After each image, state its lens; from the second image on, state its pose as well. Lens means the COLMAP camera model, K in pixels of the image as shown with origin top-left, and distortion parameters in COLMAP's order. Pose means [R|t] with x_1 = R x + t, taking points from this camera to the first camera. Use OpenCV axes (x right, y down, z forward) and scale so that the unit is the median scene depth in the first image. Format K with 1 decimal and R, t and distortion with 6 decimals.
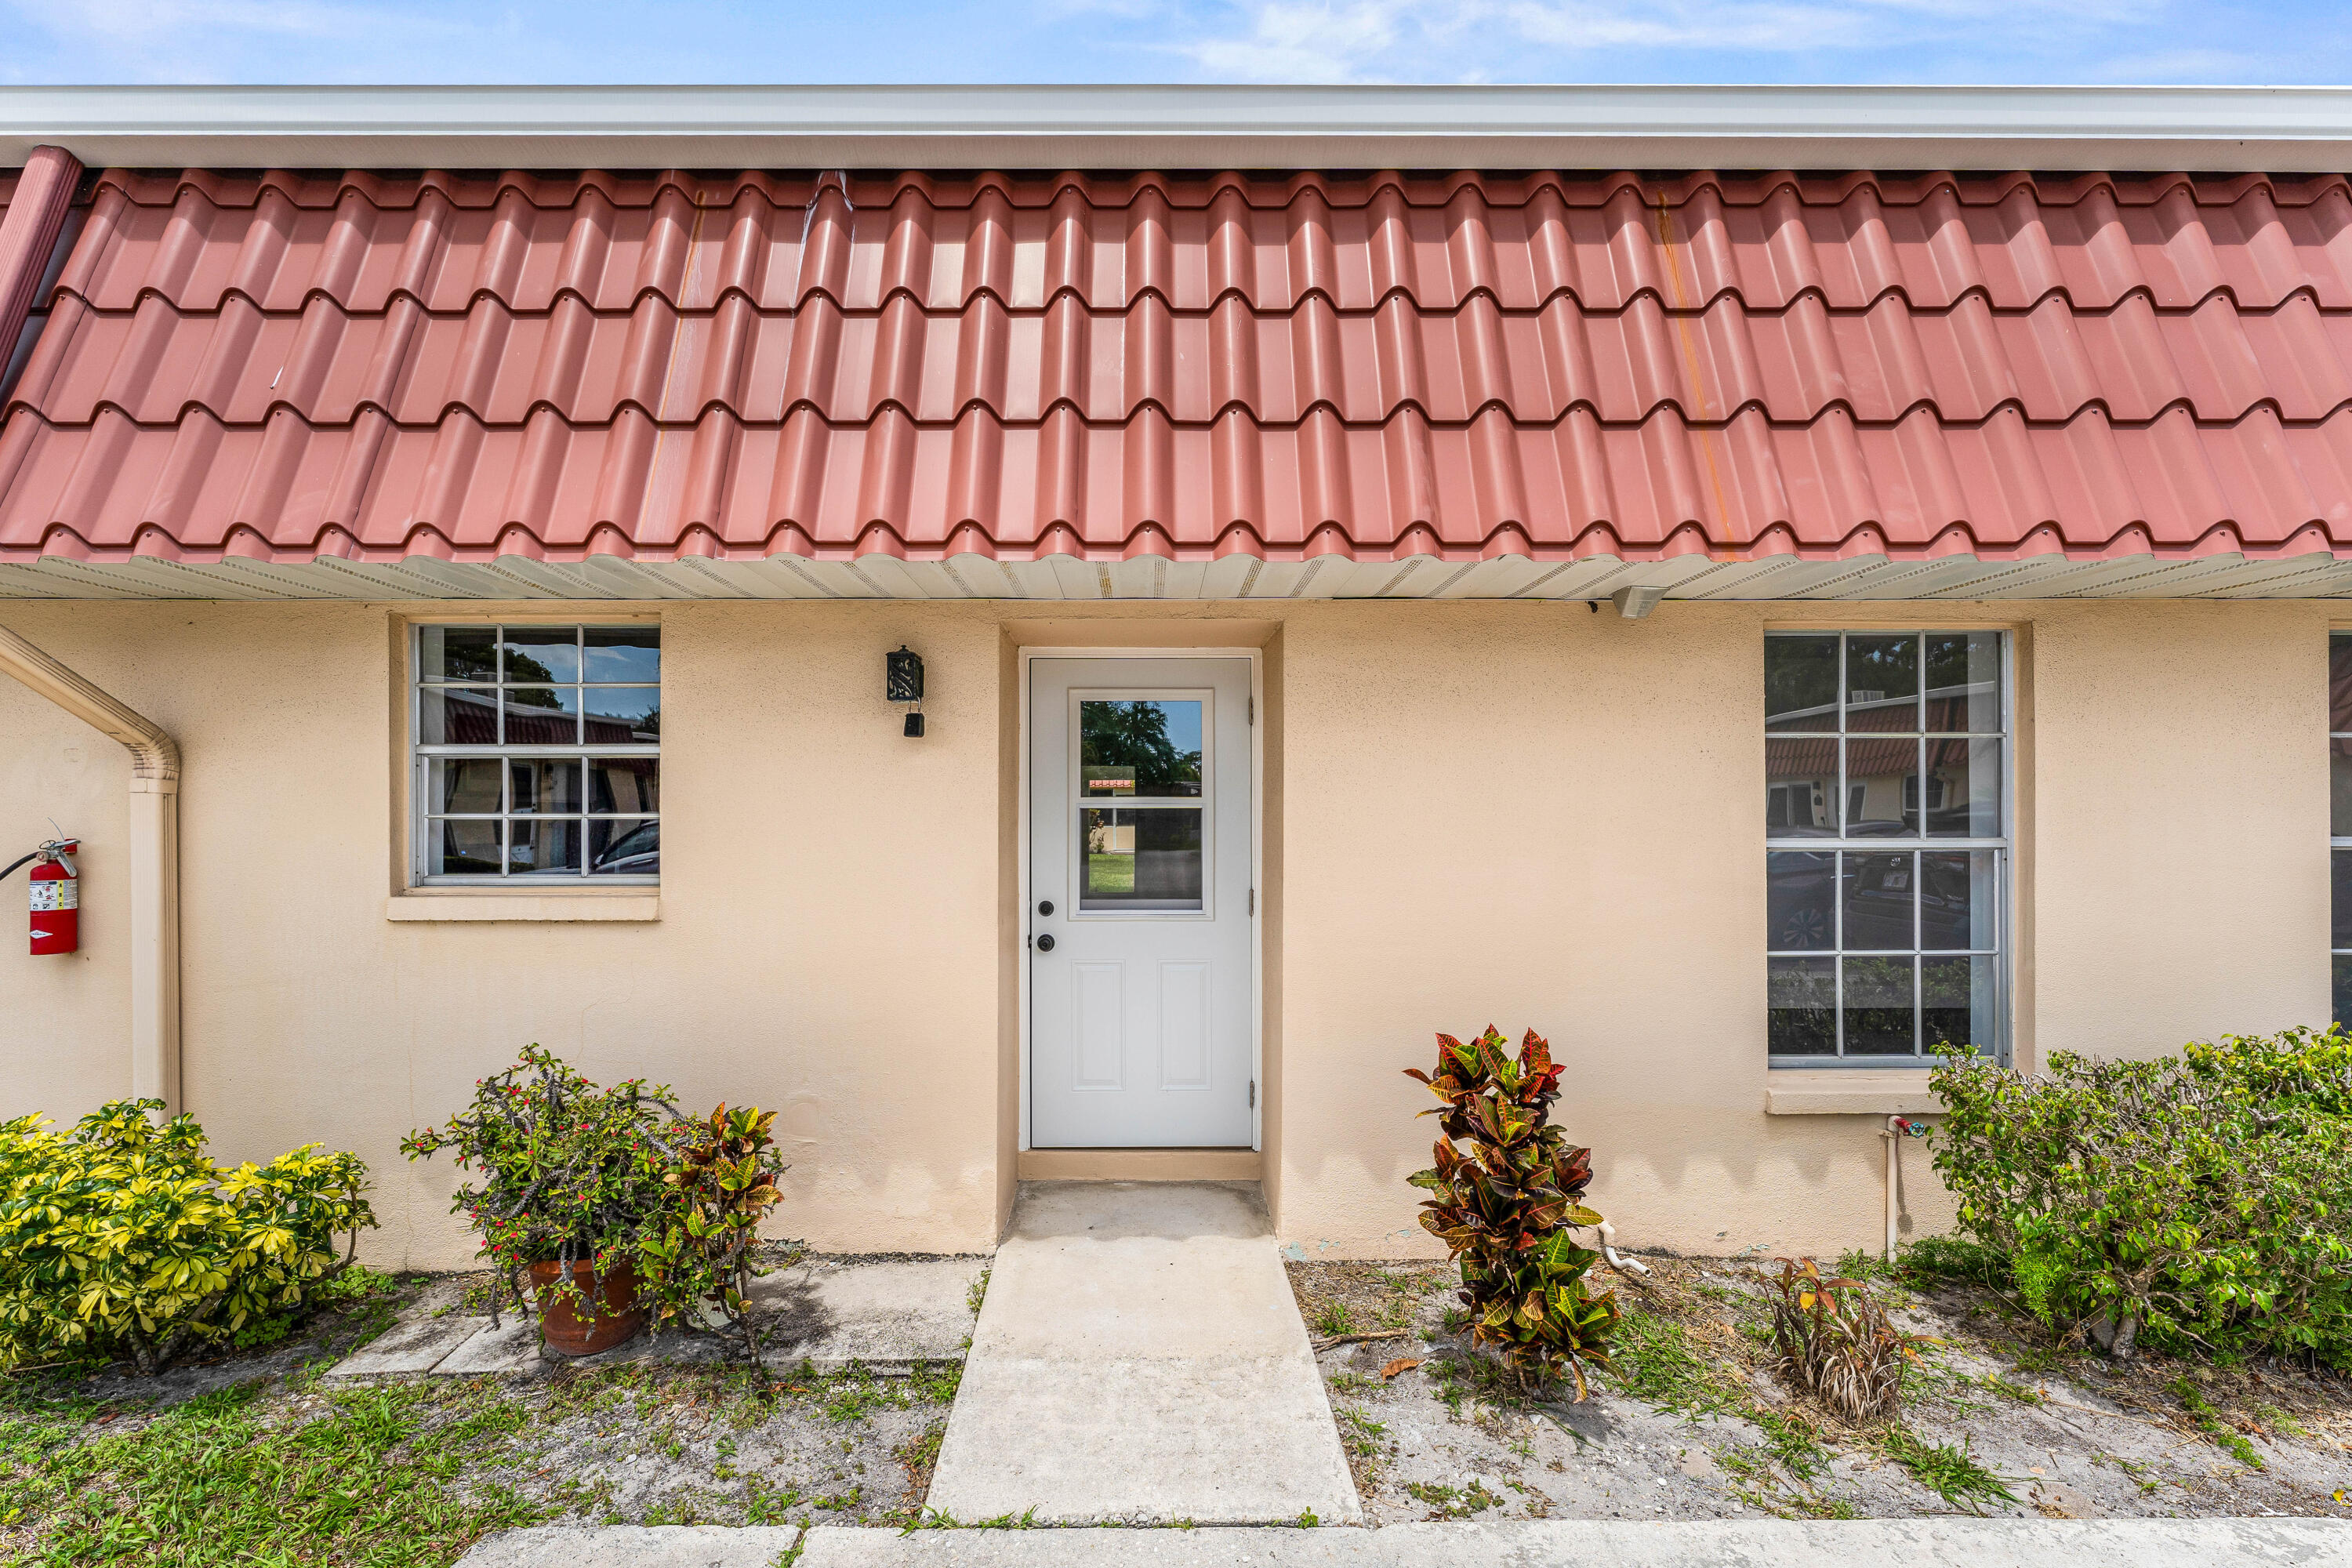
lens RADIAL K [[947.2, 0, 1176.2], [0, 947.2, 783.7], [0, 0, 1]] dist [-0.000020, -0.000110]
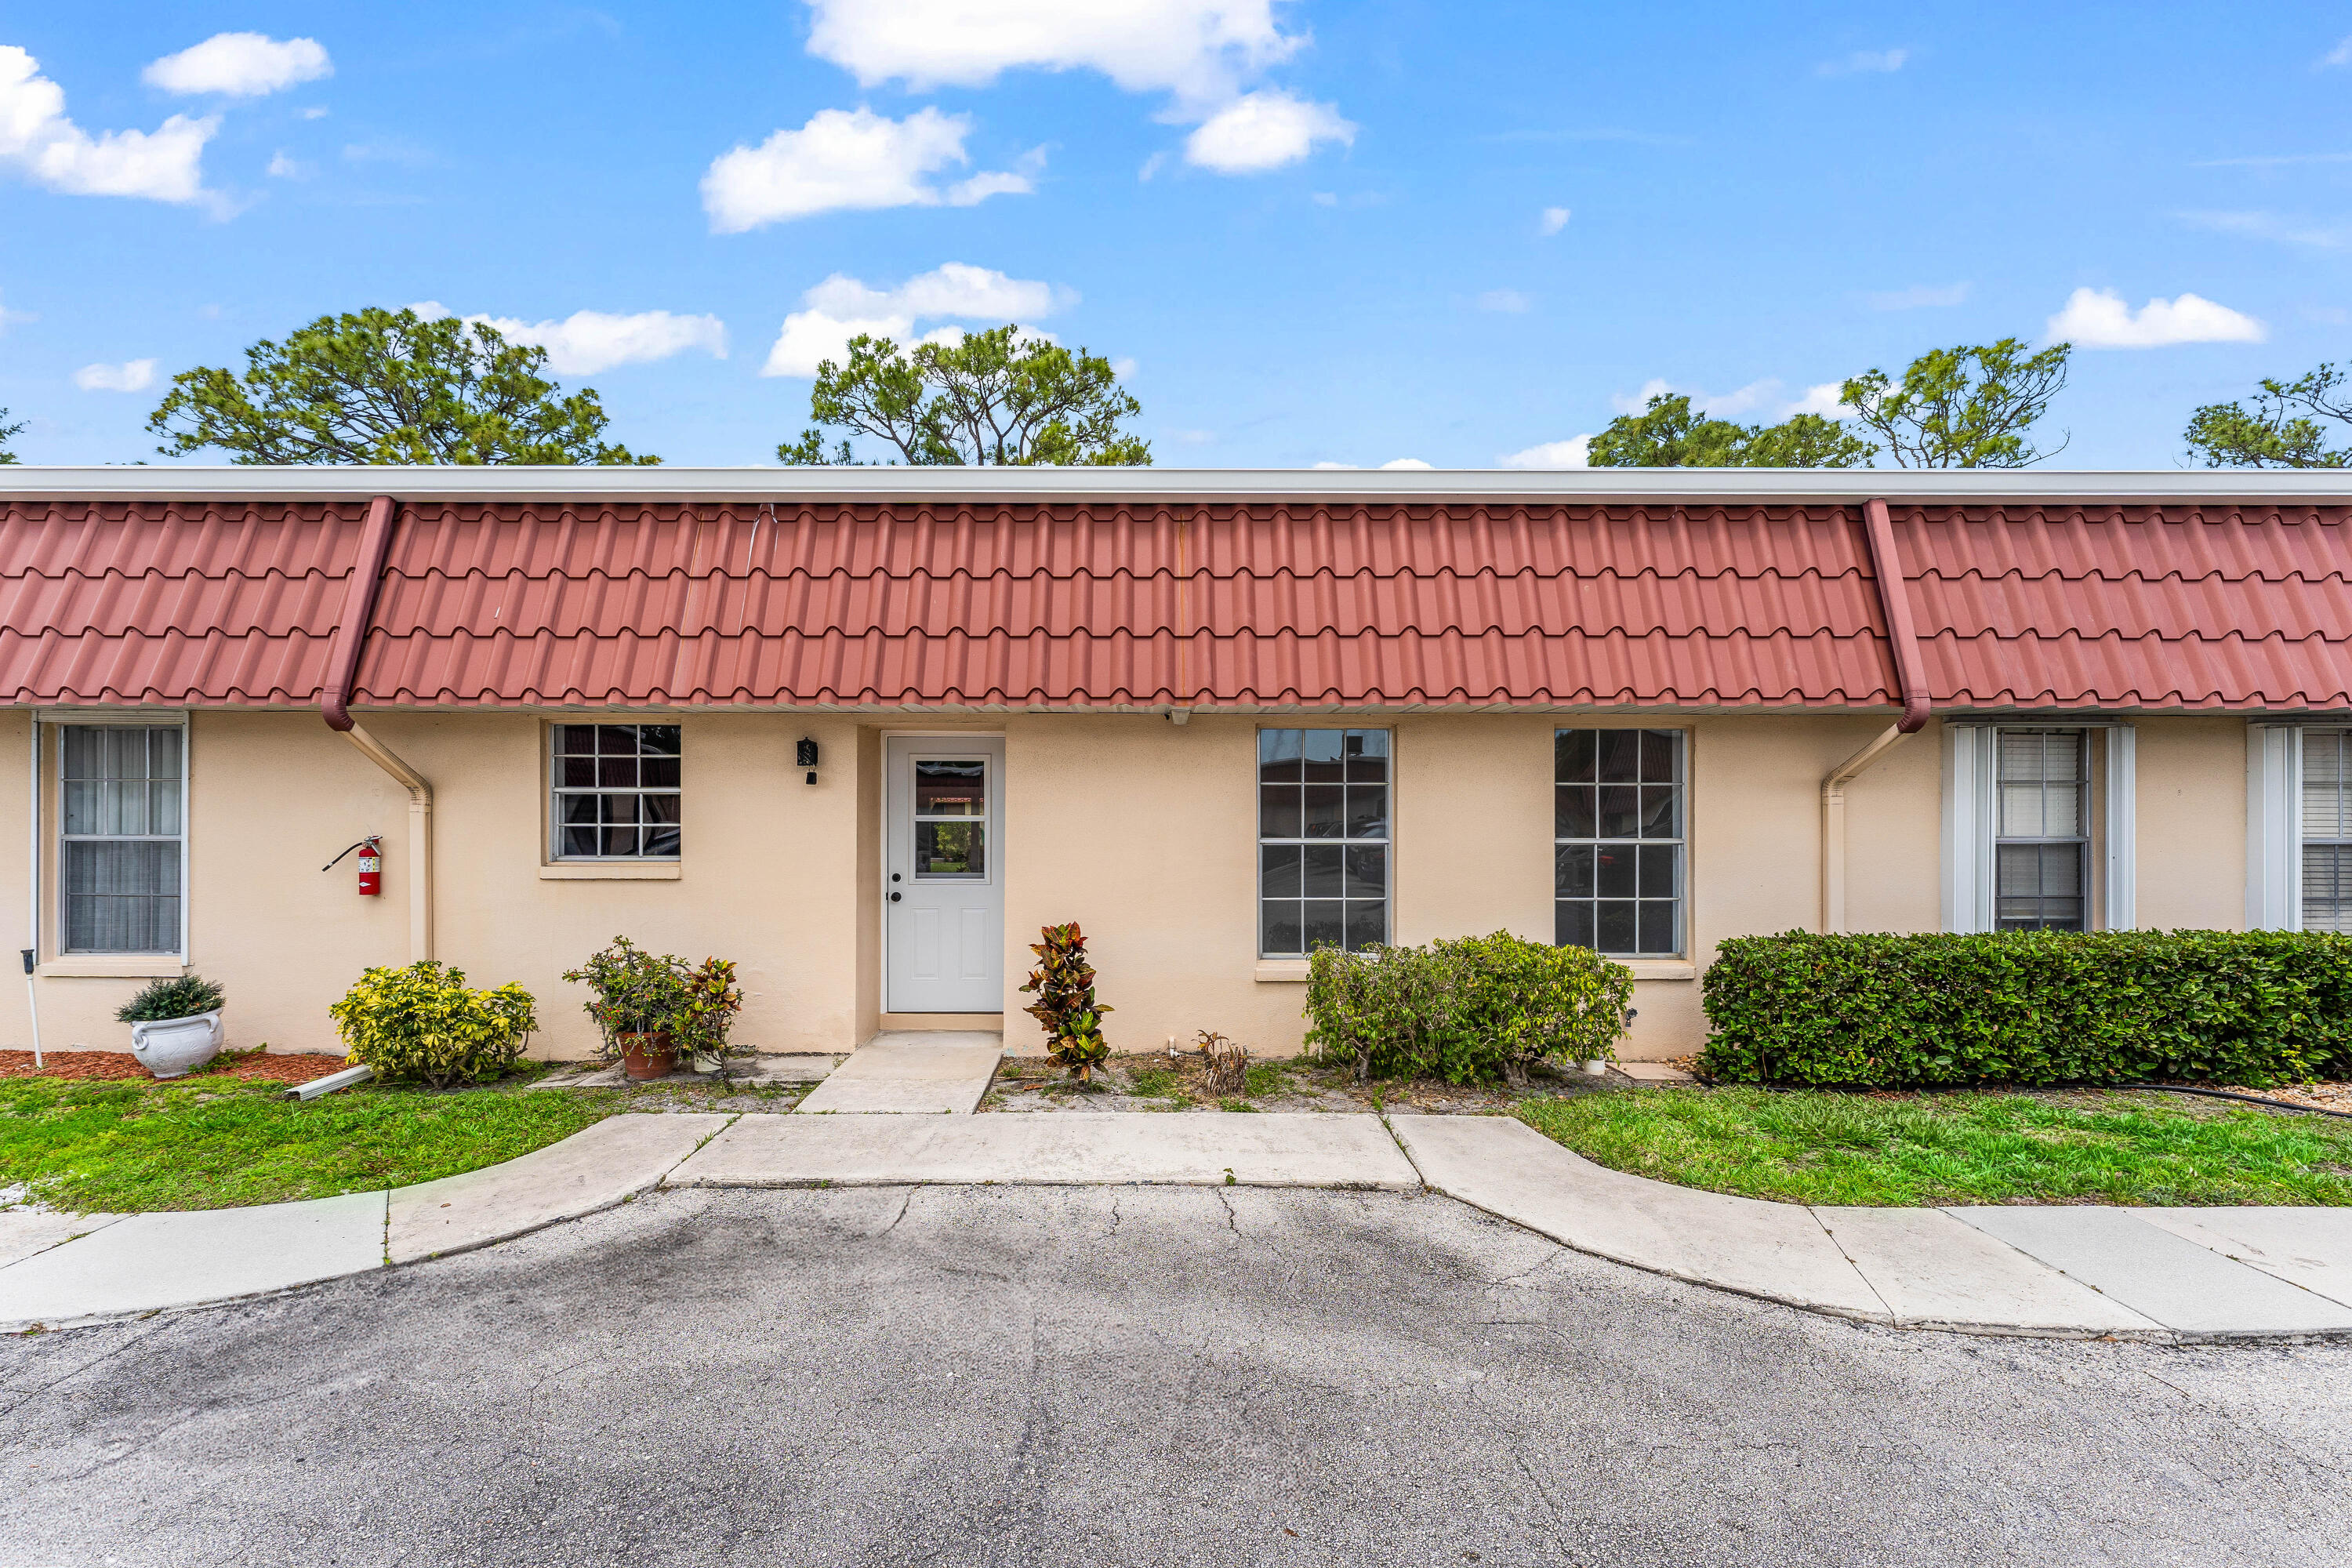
lens RADIAL K [[947.2, 0, 1178.8], [0, 947.2, 801.4], [0, 0, 1]] dist [-0.000020, -0.000110]
pose [[0.999992, 0.002273, -0.003397, 0.507680], [-0.002259, 0.999988, 0.004327, -0.025619], [0.003407, -0.004319, 0.999985, -0.986659]]
